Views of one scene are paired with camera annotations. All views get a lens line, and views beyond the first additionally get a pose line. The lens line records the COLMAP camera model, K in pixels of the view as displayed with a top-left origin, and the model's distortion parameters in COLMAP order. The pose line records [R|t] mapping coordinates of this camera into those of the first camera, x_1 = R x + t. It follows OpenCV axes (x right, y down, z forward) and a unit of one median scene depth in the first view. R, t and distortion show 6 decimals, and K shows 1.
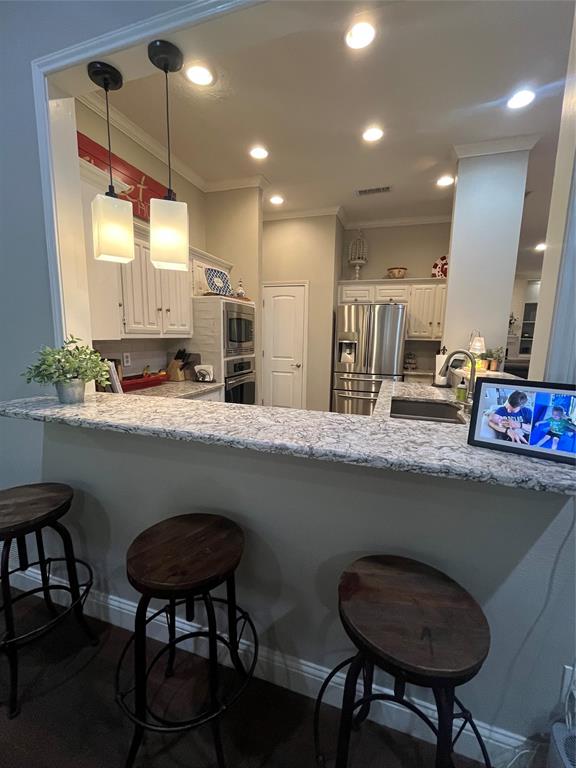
lens RADIAL K [[339.2, 0, 290.0], [0, 339.2, 384.8], [0, 0, 1]] dist [-0.002088, -0.000118]
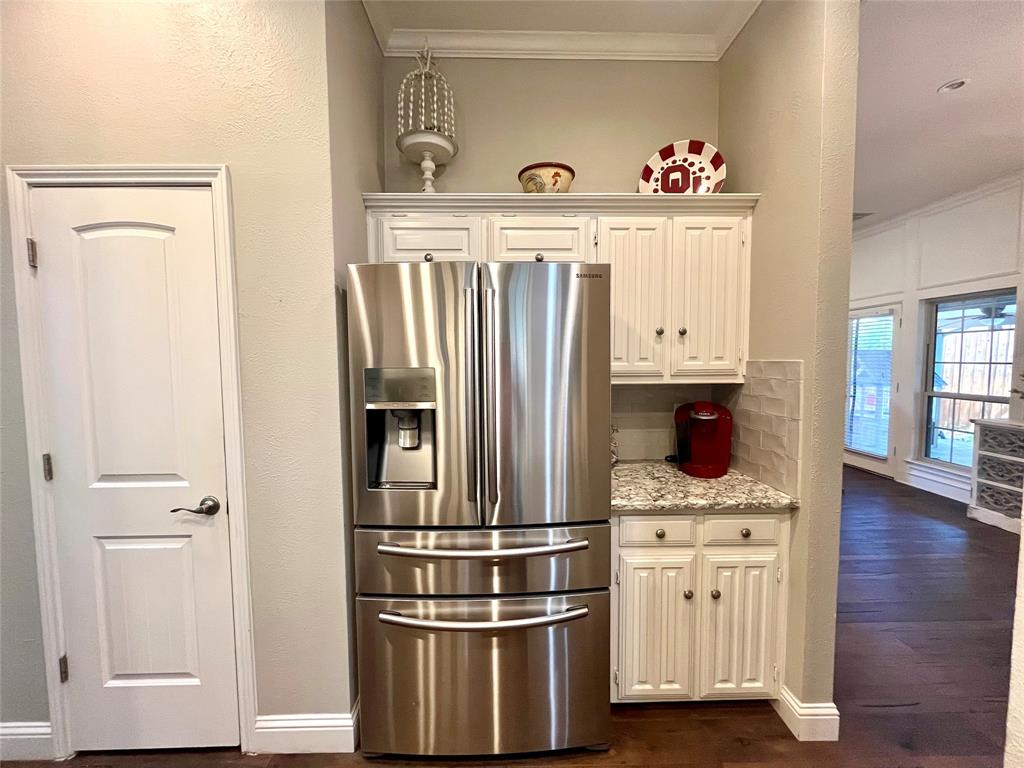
lens RADIAL K [[415.4, 0, 507.7], [0, 415.4, 385.0], [0, 0, 1]] dist [-0.000568, 0.000138]
pose [[0.949889, -0.048135, 0.308860, 0.151383], [0.074187, 0.994557, -0.073163, -0.114174], [-0.303657, 0.092410, 0.948289, 0.683975]]
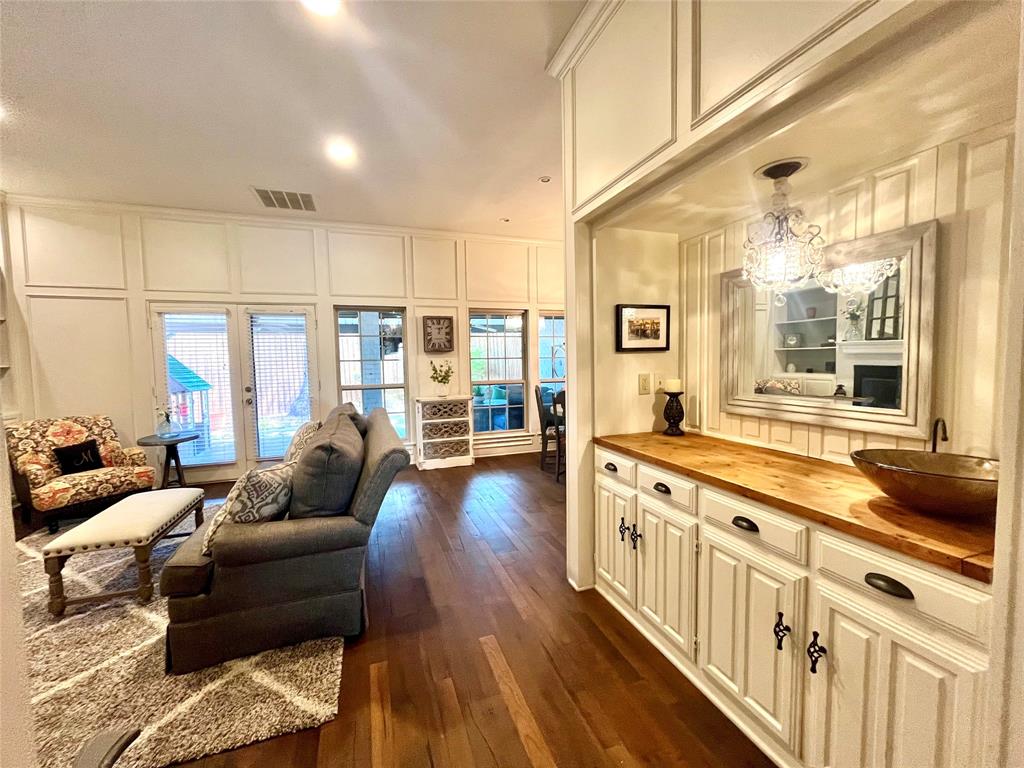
lens RADIAL K [[415.4, 0, 510.4], [0, 415.4, 384.5], [0, 0, 1]] dist [-0.000568, 0.000138]
pose [[-0.595486, -0.066893, 0.800576, 0.221159], [0.120624, 0.977786, 0.171422, -0.255673], [-0.794258, 0.198648, -0.574189, 1.720008]]
